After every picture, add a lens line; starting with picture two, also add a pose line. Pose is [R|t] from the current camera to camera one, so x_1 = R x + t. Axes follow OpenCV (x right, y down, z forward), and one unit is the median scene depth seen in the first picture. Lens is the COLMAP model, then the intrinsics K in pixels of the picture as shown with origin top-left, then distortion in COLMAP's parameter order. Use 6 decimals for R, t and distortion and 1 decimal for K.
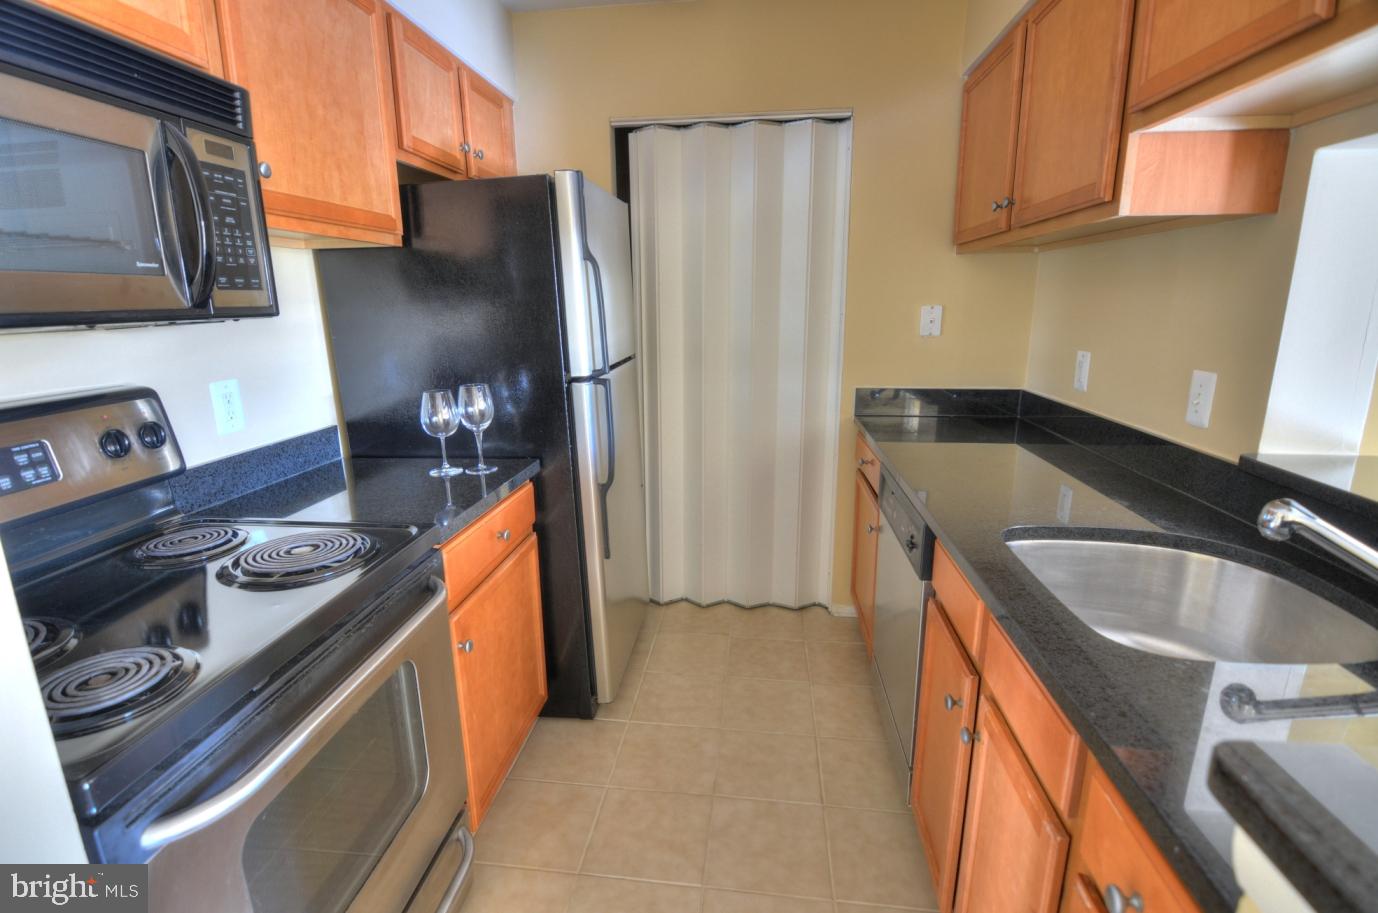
lens RADIAL K [[665.5, 0, 674.7], [0, 665.5, 462.0], [0, 0, 1]] dist [-0.004996, -0.009381]
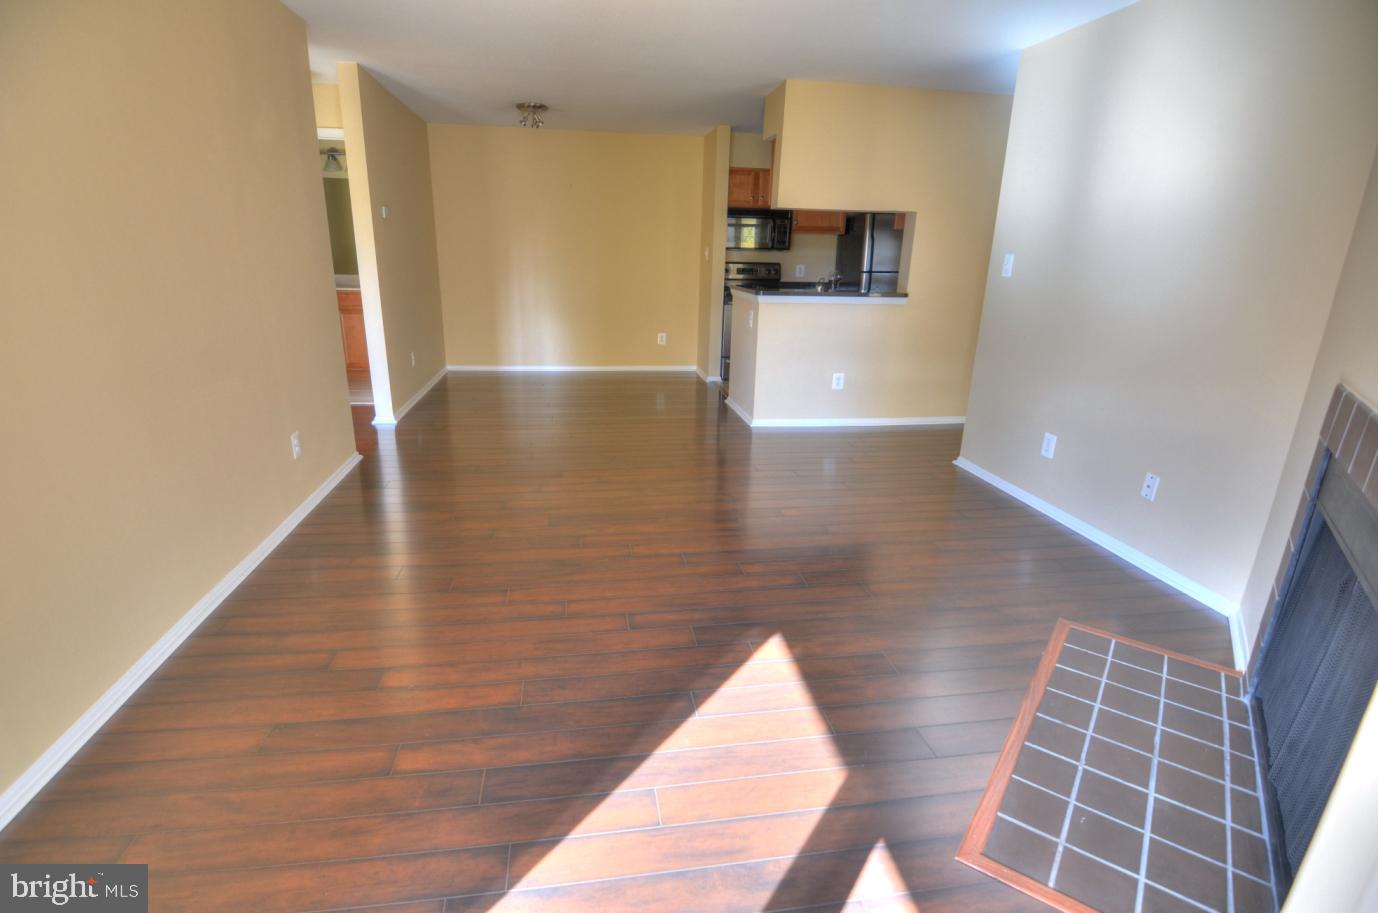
lens RADIAL K [[665.5, 0, 674.7], [0, 665.5, 462.0], [0, 0, 1]] dist [-0.004996, -0.009381]
pose [[0.268974, 0.311494, -0.911386, 3.553247], [-0.250096, 0.936388, 0.246229, 0.229861], [0.930110, 0.161705, 0.329767, -1.066555]]
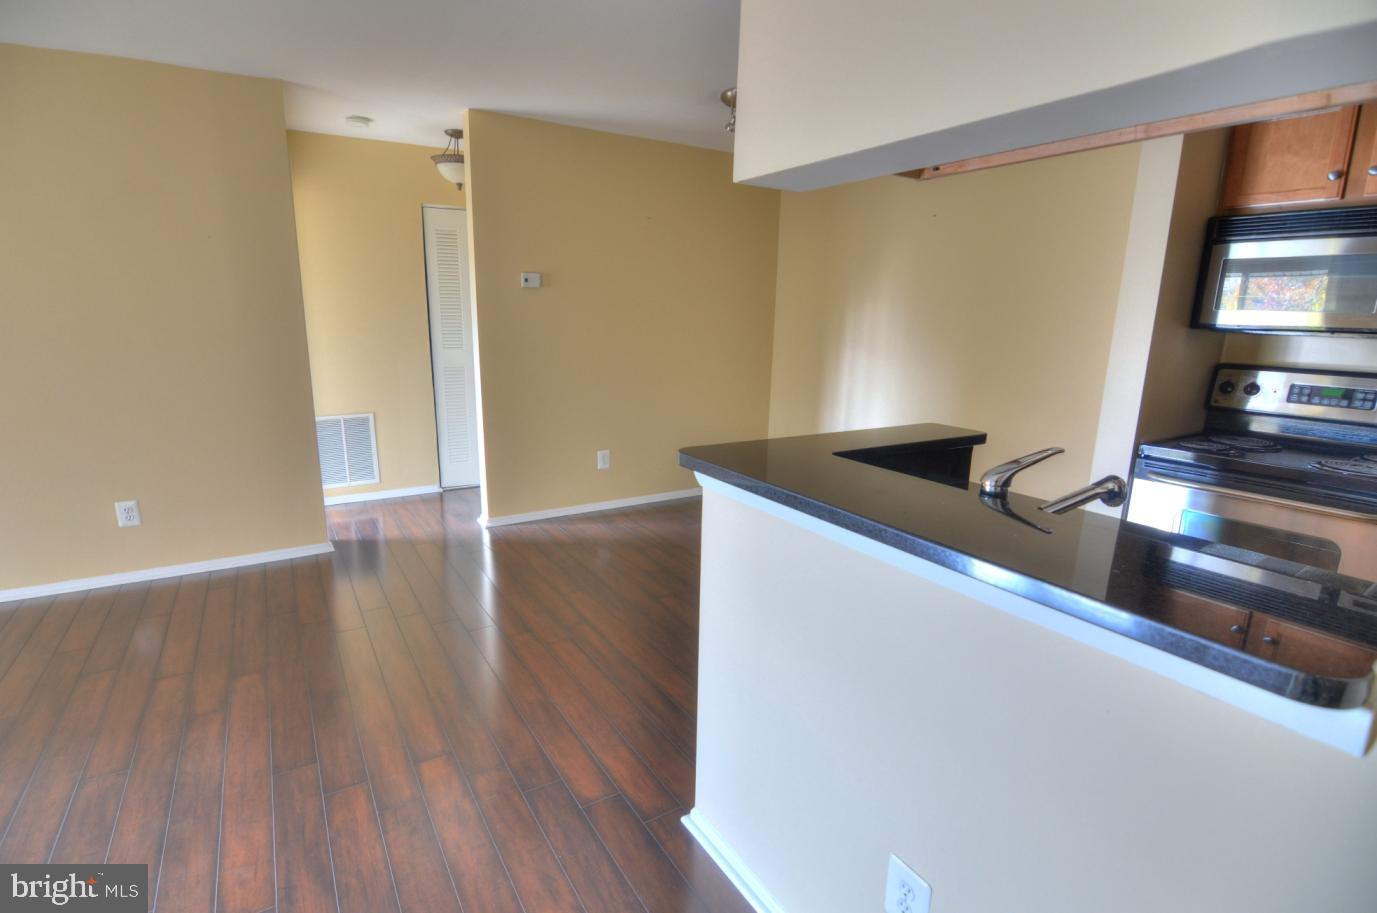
lens RADIAL K [[665.0, 0, 674.2], [0, 665.0, 462.0], [0, 0, 1]] dist [-0.004996, -0.009381]
pose [[-0.777921, 0.134851, -0.613721, 1.341460], [-0.156327, 0.904458, 0.396886, -0.195831], [0.608605, 0.404687, -0.682516, 0.753062]]
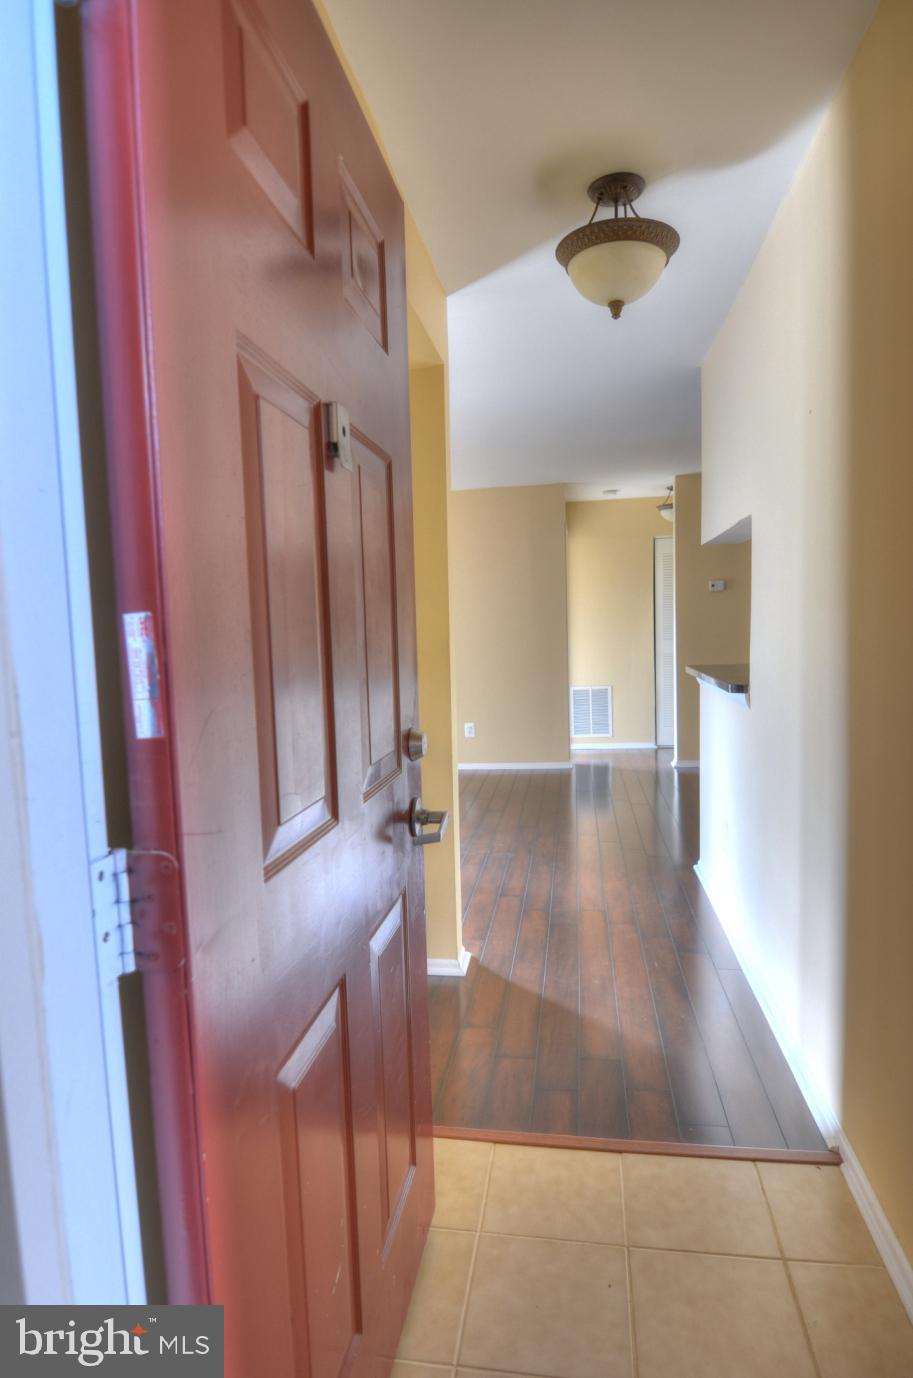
lens RADIAL K [[761.8, 0, 457.4], [0, 761.8, 697.8], [0, 0, 1]] dist [-0.000151, -0.000044]
pose [[-0.999071, 0.037249, 0.021678, 1.392860], [0.042269, 0.945035, 0.324227, -0.500759], [-0.008410, 0.324842, -0.945731, 2.256989]]
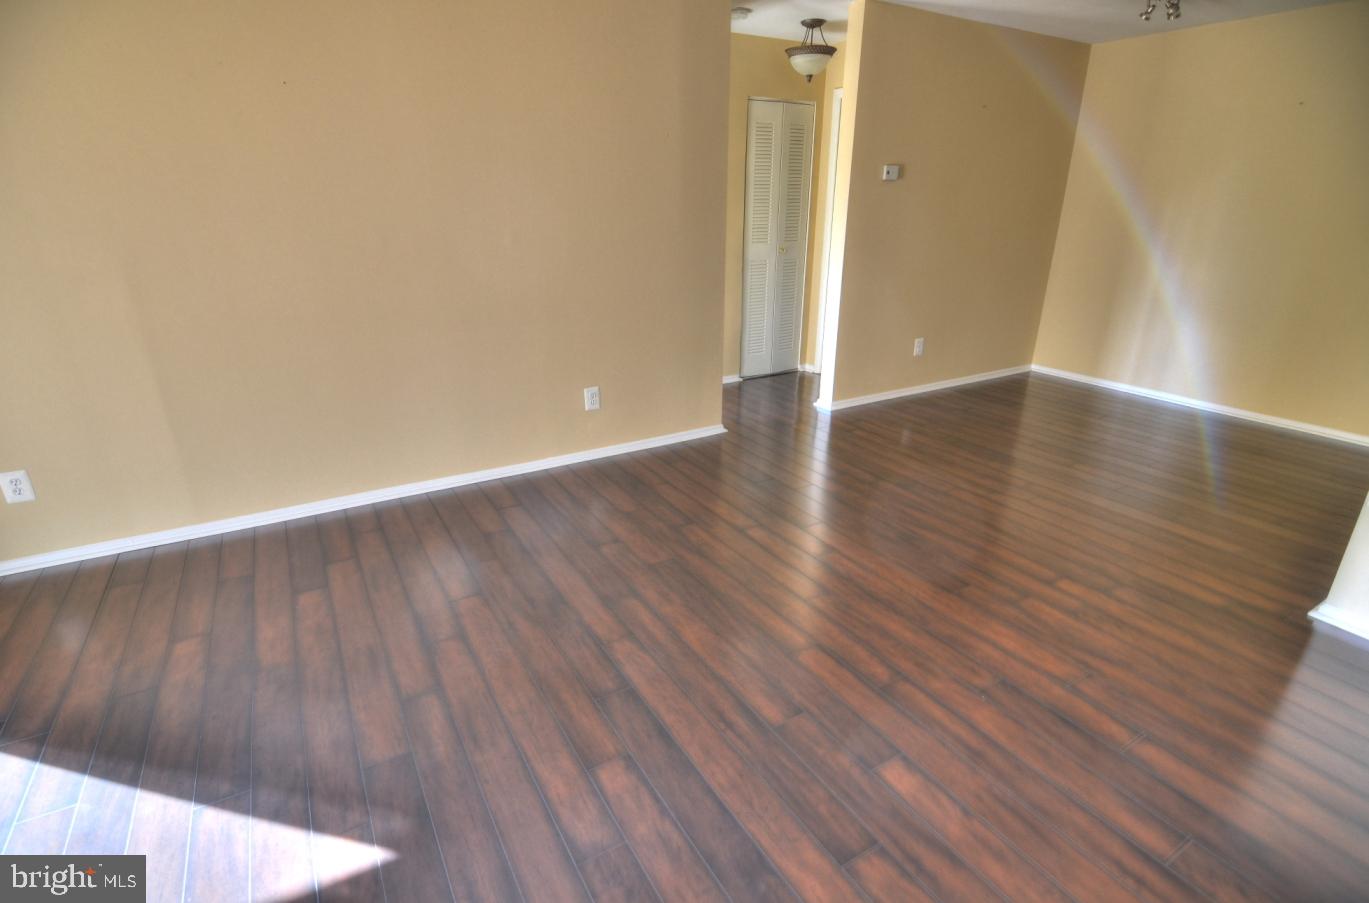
lens RADIAL K [[667.7, 0, 660.4], [0, 667.7, 456.5], [0, 0, 1]] dist [0.000568, -0.017055]
pose [[-0.796845, 0.229167, -0.559036, 2.531379], [-0.124284, 0.843313, 0.522854, -0.060332], [0.591263, 0.486113, -0.643508, 0.161564]]
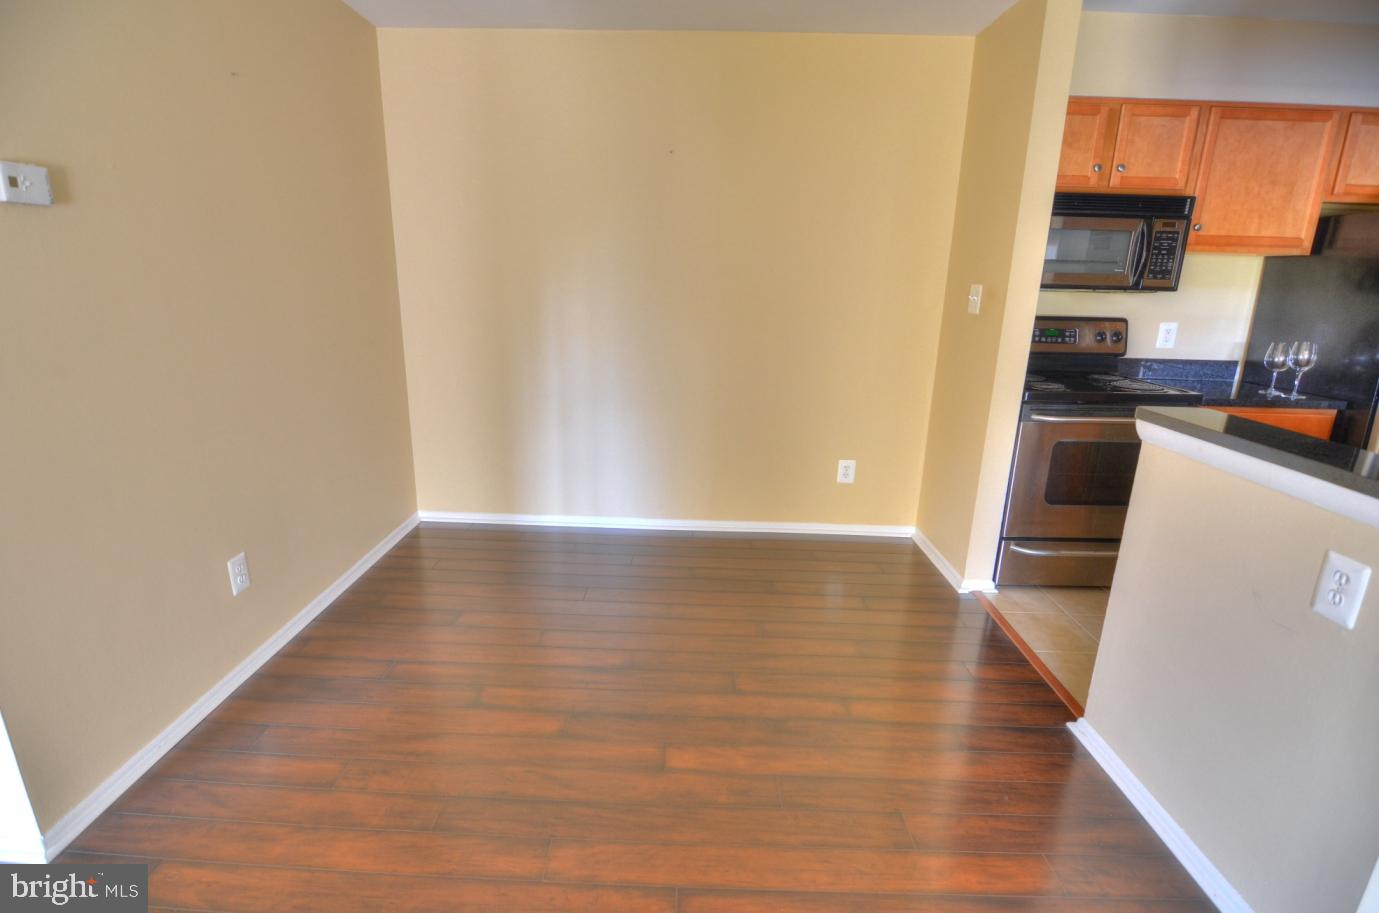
lens RADIAL K [[666.0, 0, 675.2], [0, 666.0, 462.0], [0, 0, 1]] dist [-0.004996, -0.009381]
pose [[0.106423, 0.283867, -0.952939, 1.193667], [-0.254523, 0.934229, 0.249868, 0.154137], [0.961193, 0.215953, 0.171674, -0.713198]]
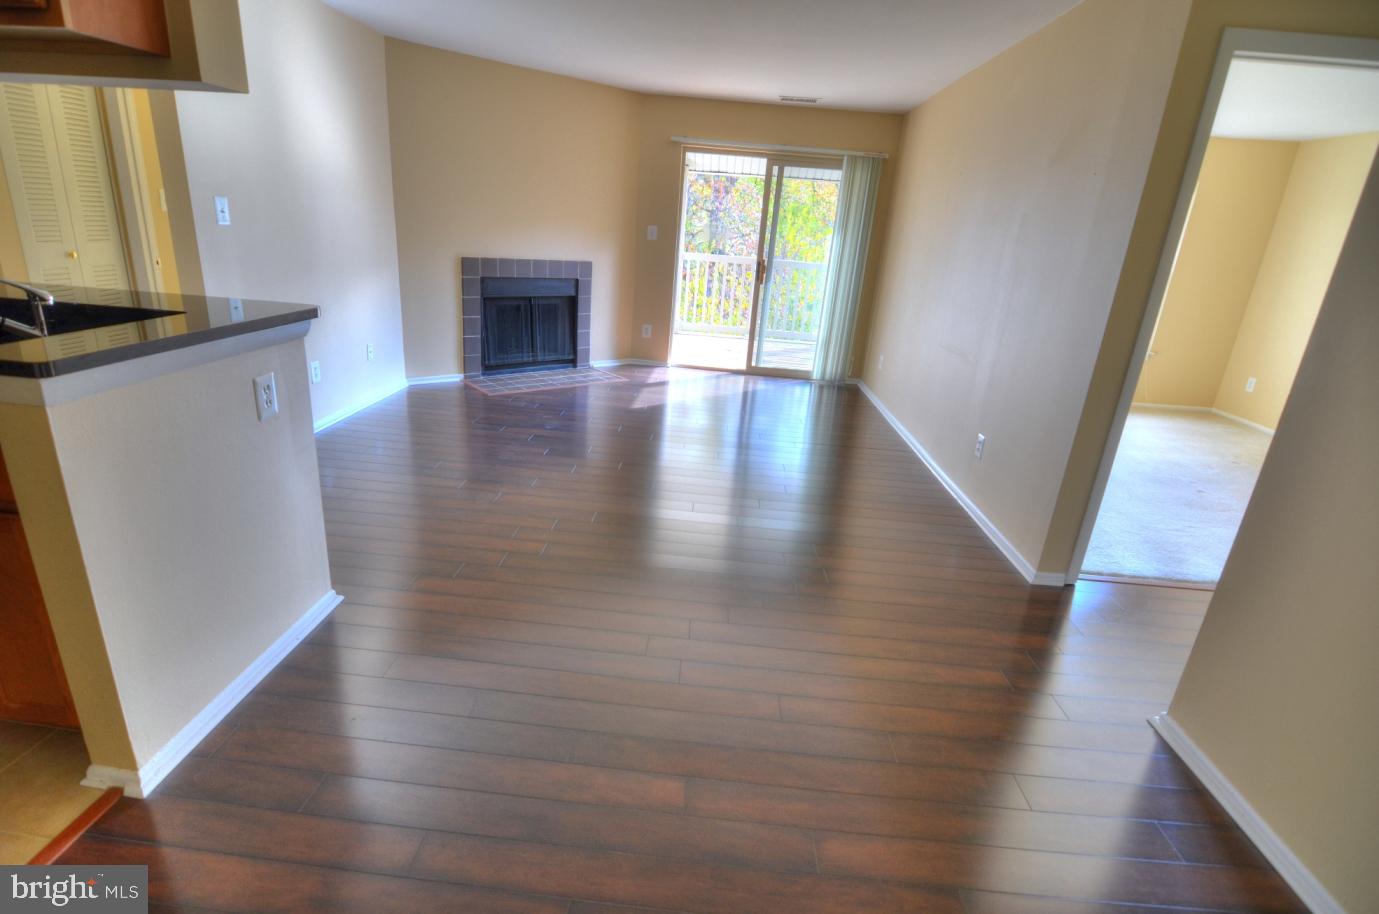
lens RADIAL K [[666.0, 0, 675.2], [0, 666.0, 462.5], [0, 0, 1]] dist [-0.004996, -0.009381]
pose [[-0.068397, -0.327584, 0.942343, -0.543270], [0.166245, 0.927606, 0.334528, 0.123890], [-0.983709, 0.179541, -0.008986, -0.487023]]
